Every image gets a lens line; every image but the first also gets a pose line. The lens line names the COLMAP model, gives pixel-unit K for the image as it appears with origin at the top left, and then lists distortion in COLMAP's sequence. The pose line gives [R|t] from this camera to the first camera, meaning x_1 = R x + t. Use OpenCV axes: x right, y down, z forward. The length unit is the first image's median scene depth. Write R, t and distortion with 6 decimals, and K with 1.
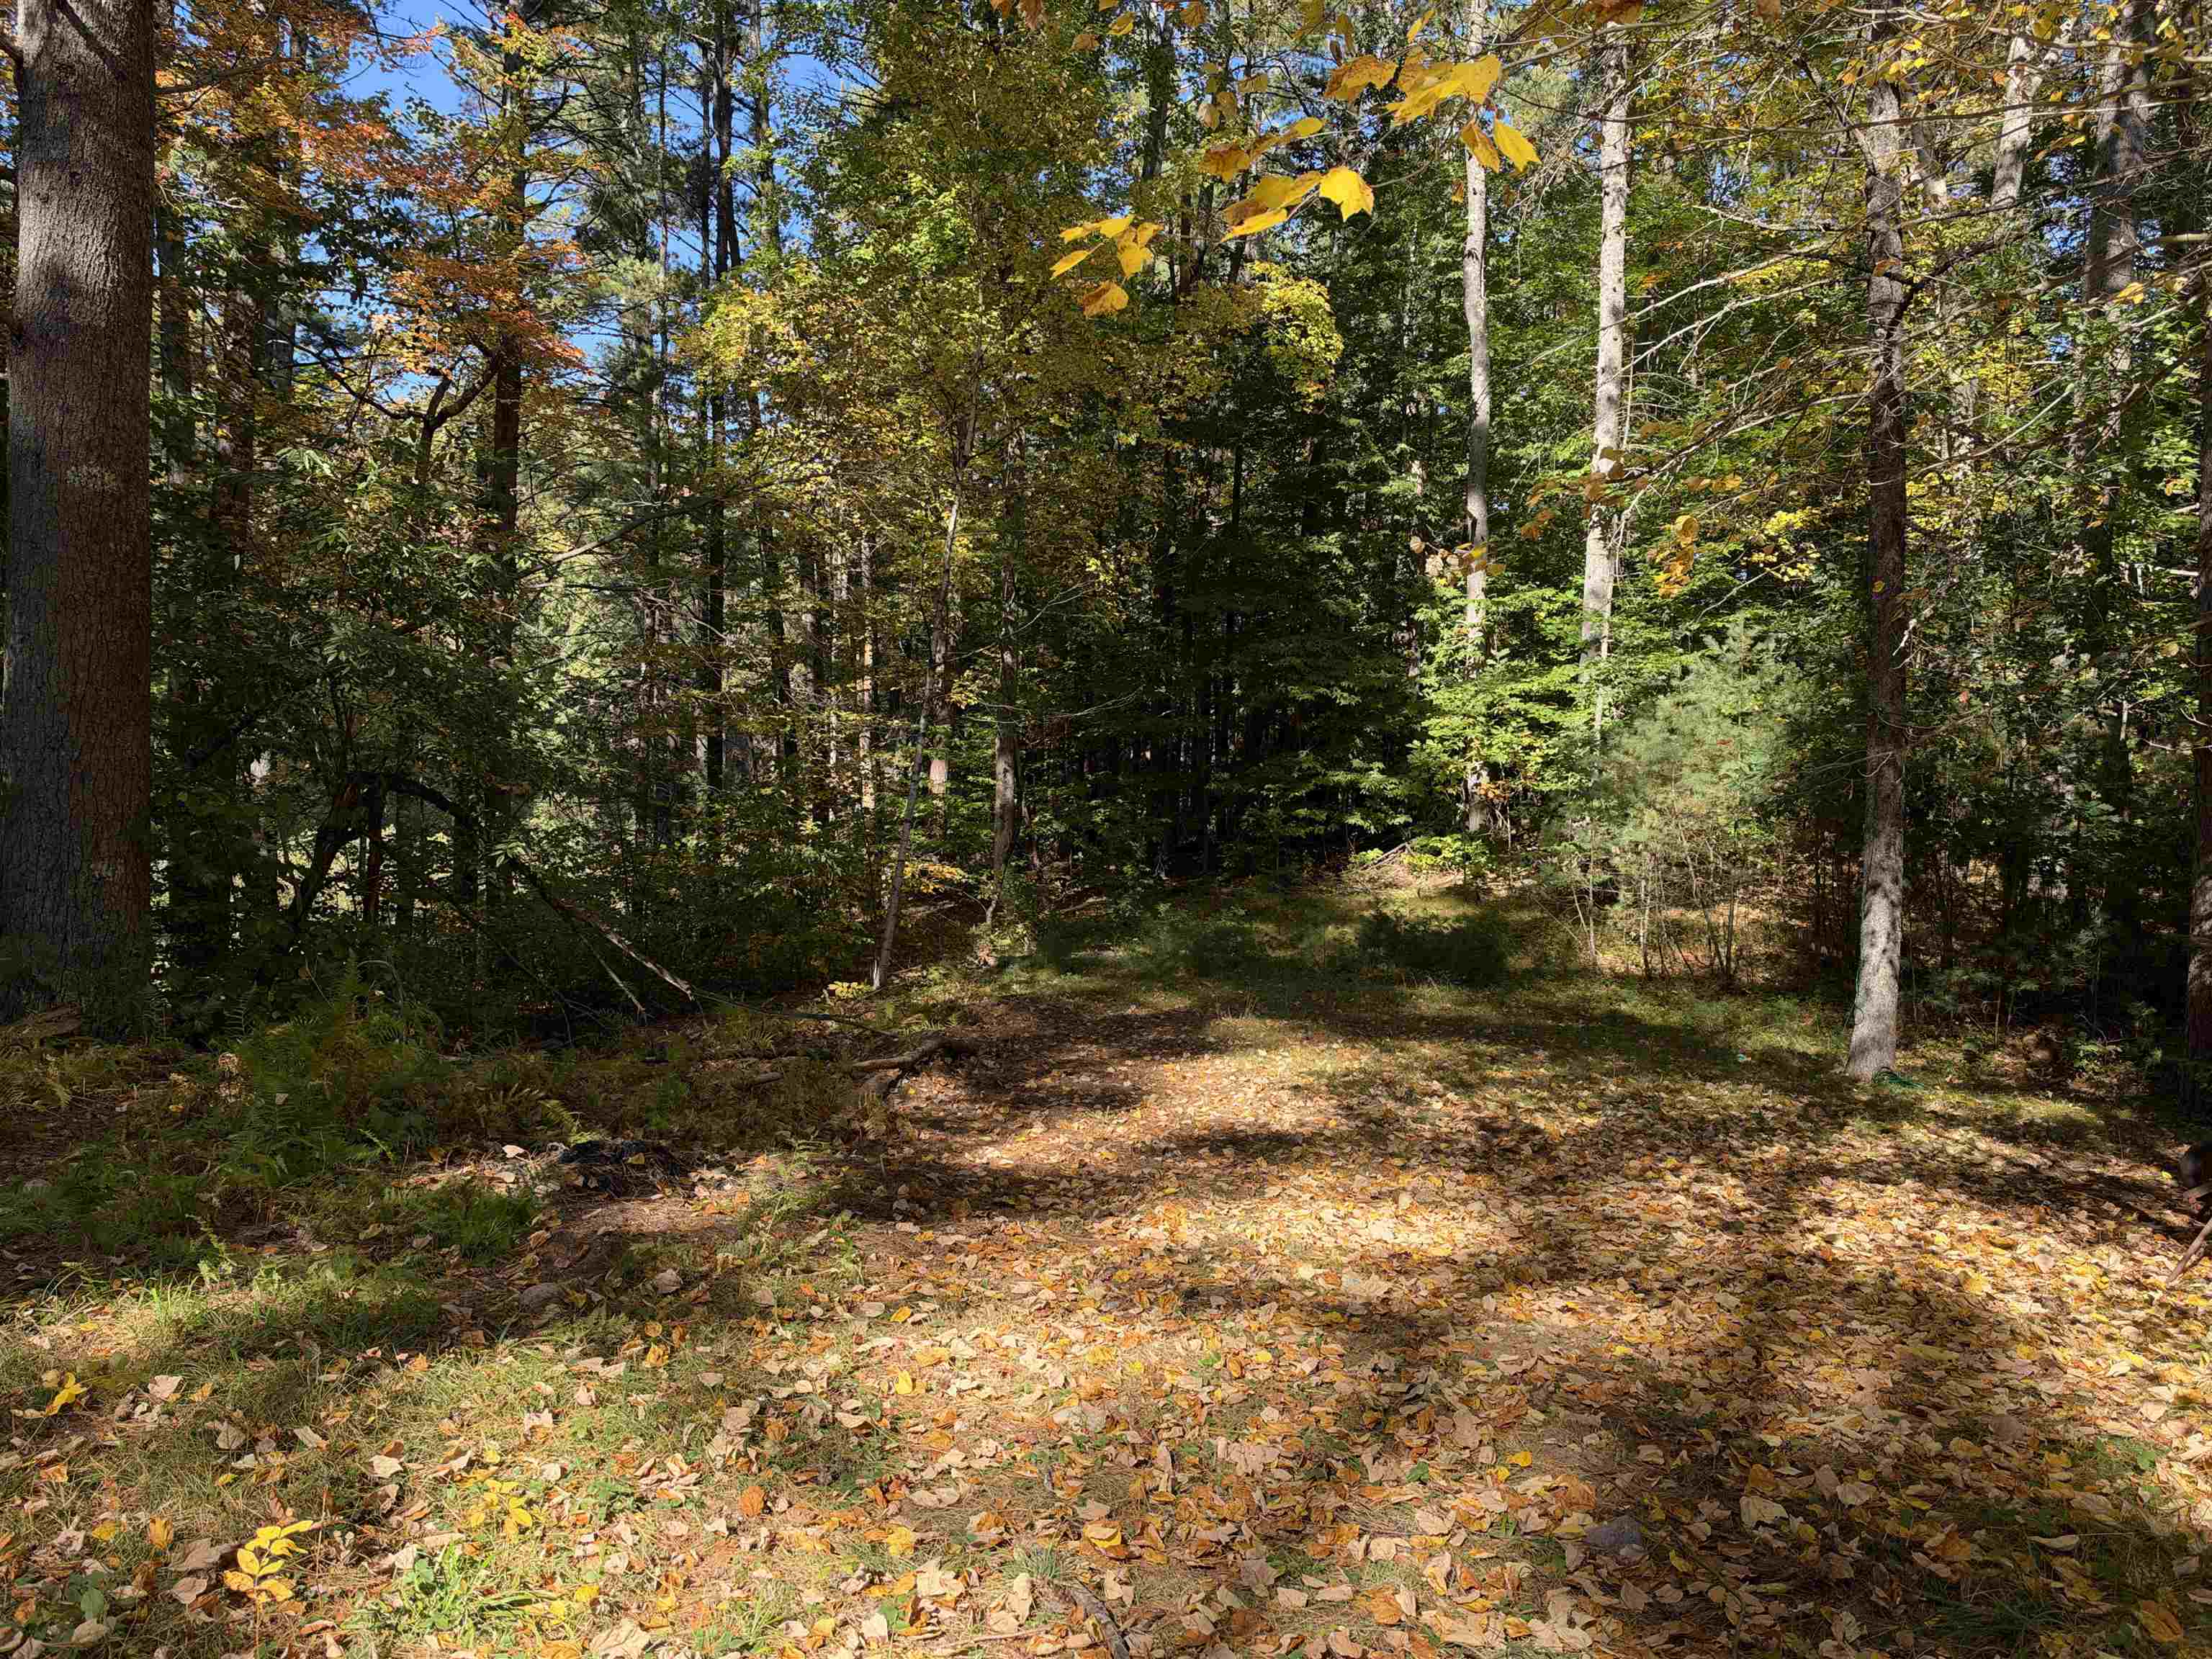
lens RADIAL K [[1717.3, 0, 1097.9], [0, 1717.3, 798.9], [0, 0, 1]] dist [-0.005246, -0.005455]
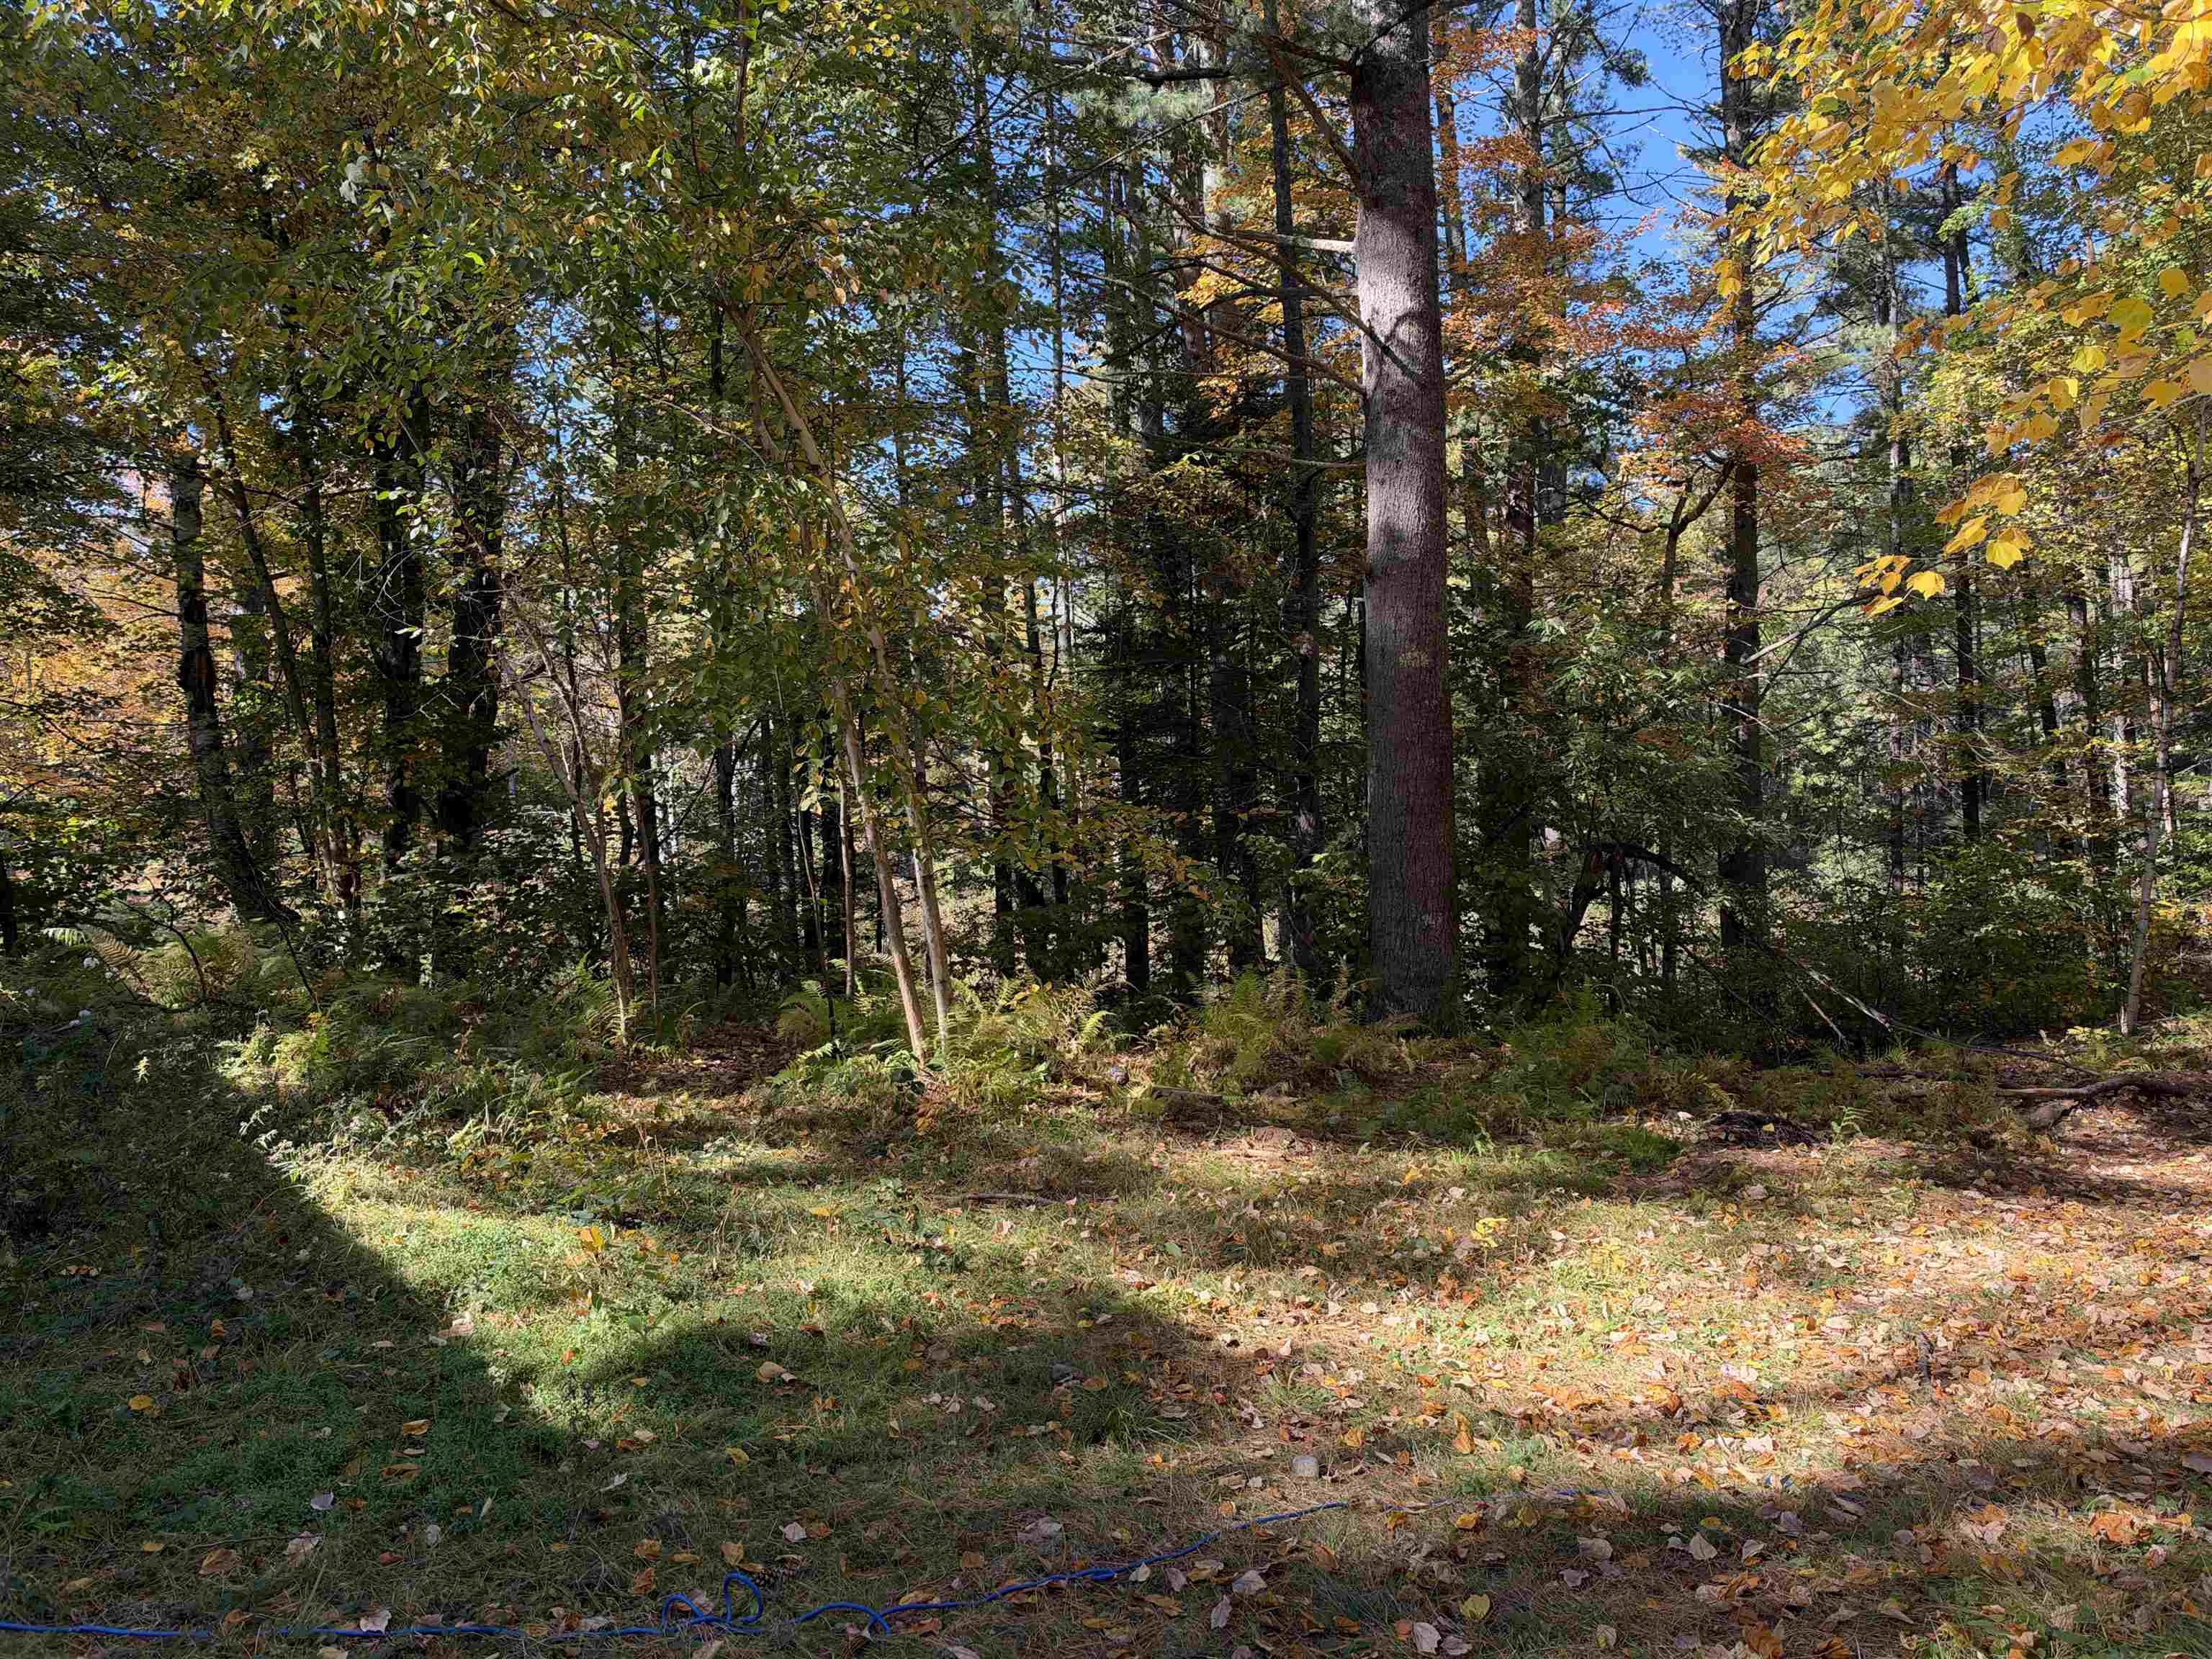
lens RADIAL K [[1618.9, 0, 1106.0], [0, 1618.9, 829.5], [0, 0, 1]] dist [0.000380, -0.000273]
pose [[0.745866, -0.034223, -0.665217, 0.208759], [0.026851, 0.999412, -0.021309, -0.018845], [0.665555, -0.001968, 0.746346, -0.335068]]
